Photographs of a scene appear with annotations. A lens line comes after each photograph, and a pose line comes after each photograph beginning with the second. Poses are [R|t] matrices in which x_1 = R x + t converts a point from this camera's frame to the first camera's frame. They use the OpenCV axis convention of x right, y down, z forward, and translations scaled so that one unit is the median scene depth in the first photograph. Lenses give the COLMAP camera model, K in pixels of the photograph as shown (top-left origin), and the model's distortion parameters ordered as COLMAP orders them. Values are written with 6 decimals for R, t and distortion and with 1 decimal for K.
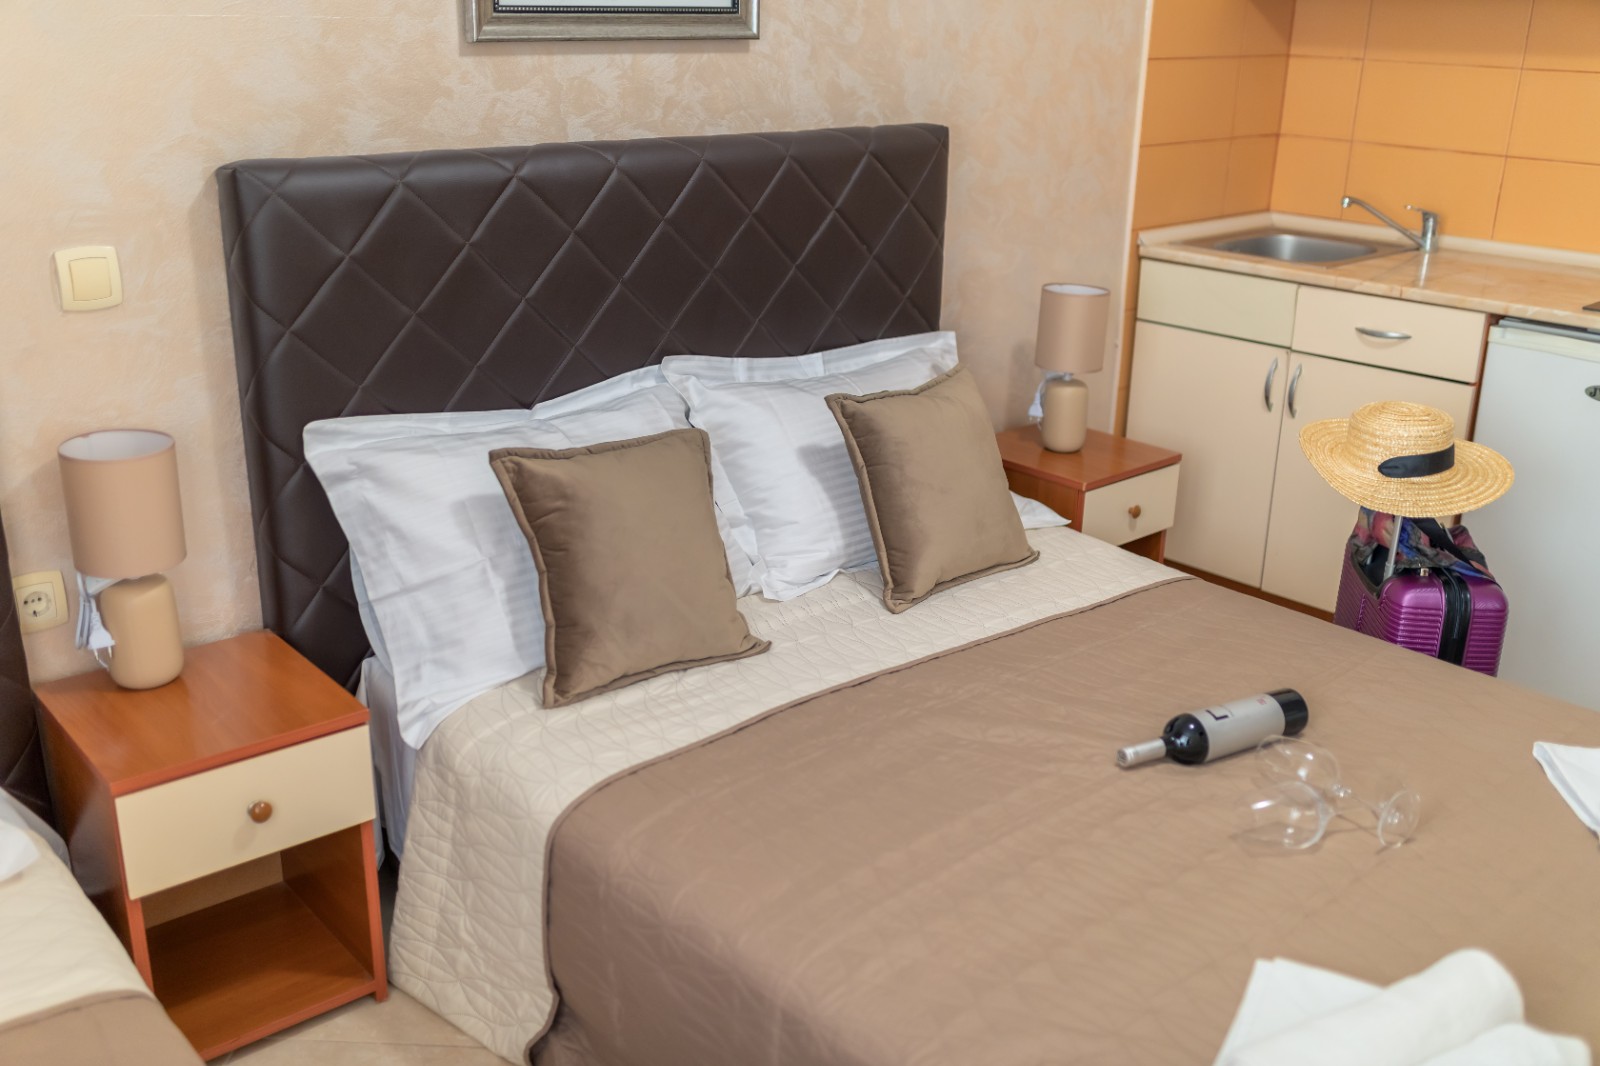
lens RADIAL K [[1388.5, 0, 791.2], [0, 1388.5, 532.4], [0, 0, 1]] dist [0.016430, -0.010461]
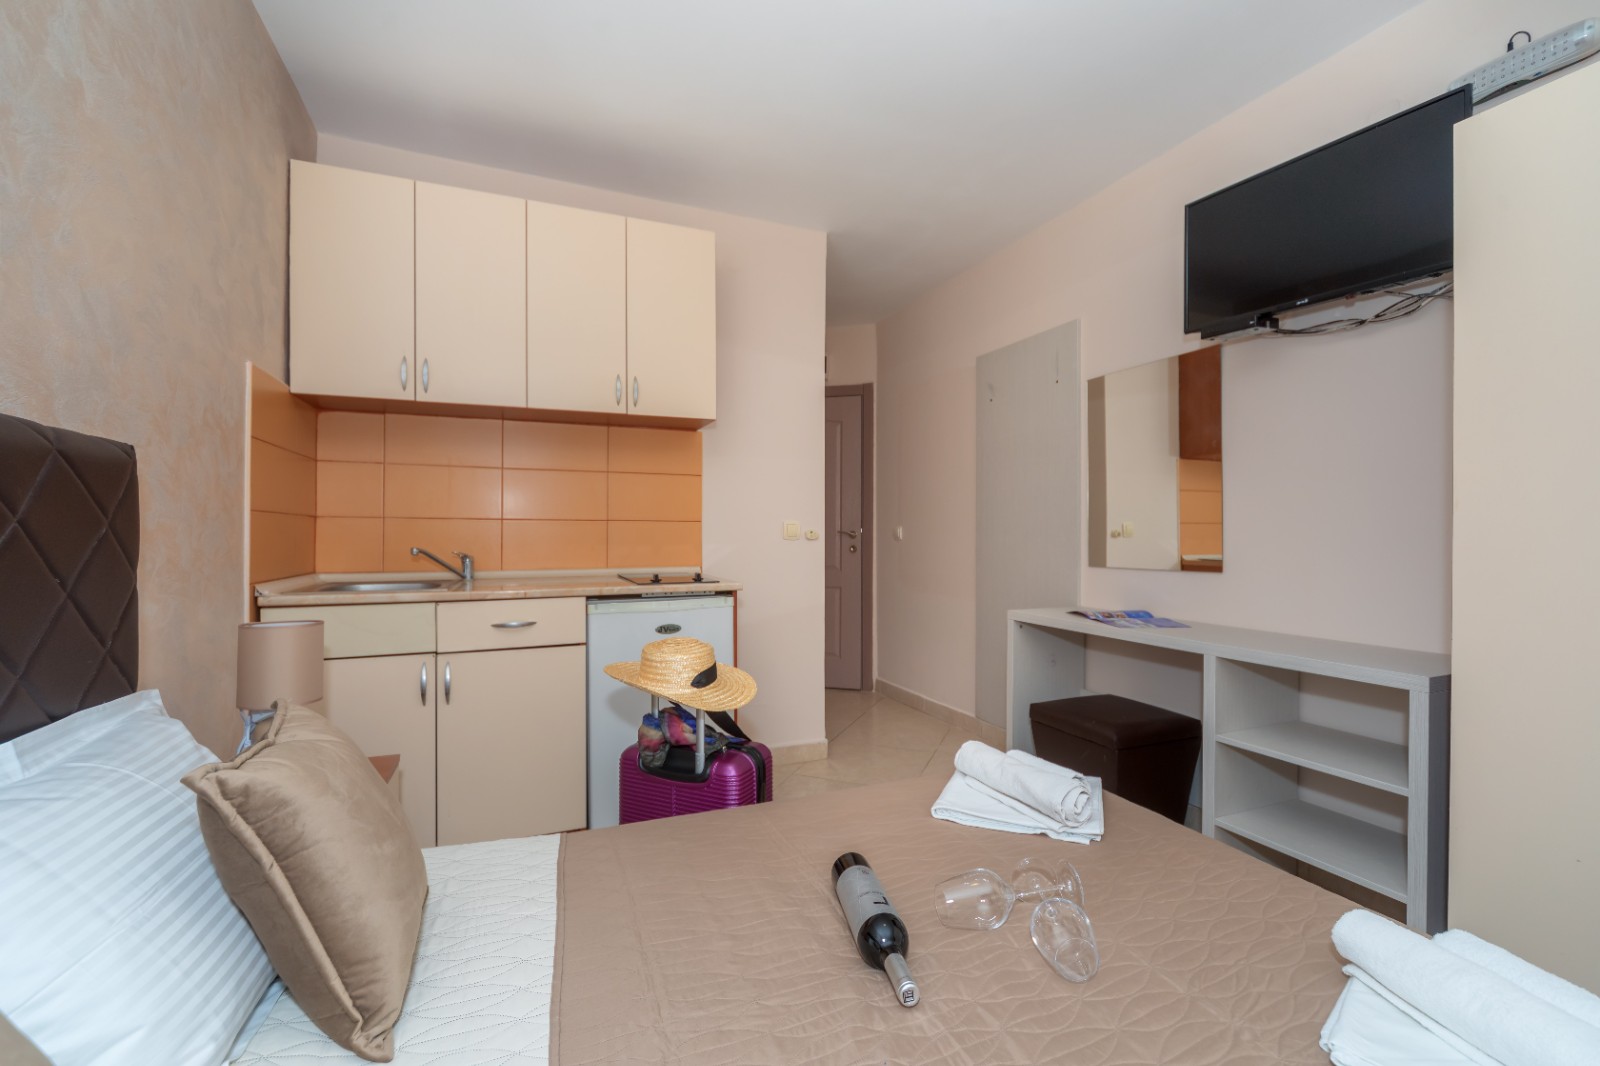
lens RADIAL K [[672.1, 0, 802.7], [0, 672.1, 531.0], [0, 0, 1]] dist [-0.005168, -0.000045]
pose [[0.342605, -0.012507, 0.939396, -0.112035], [0.333969, 0.936221, -0.109337, -0.056272], [-0.878115, 0.351189, 0.324931, 0.464990]]
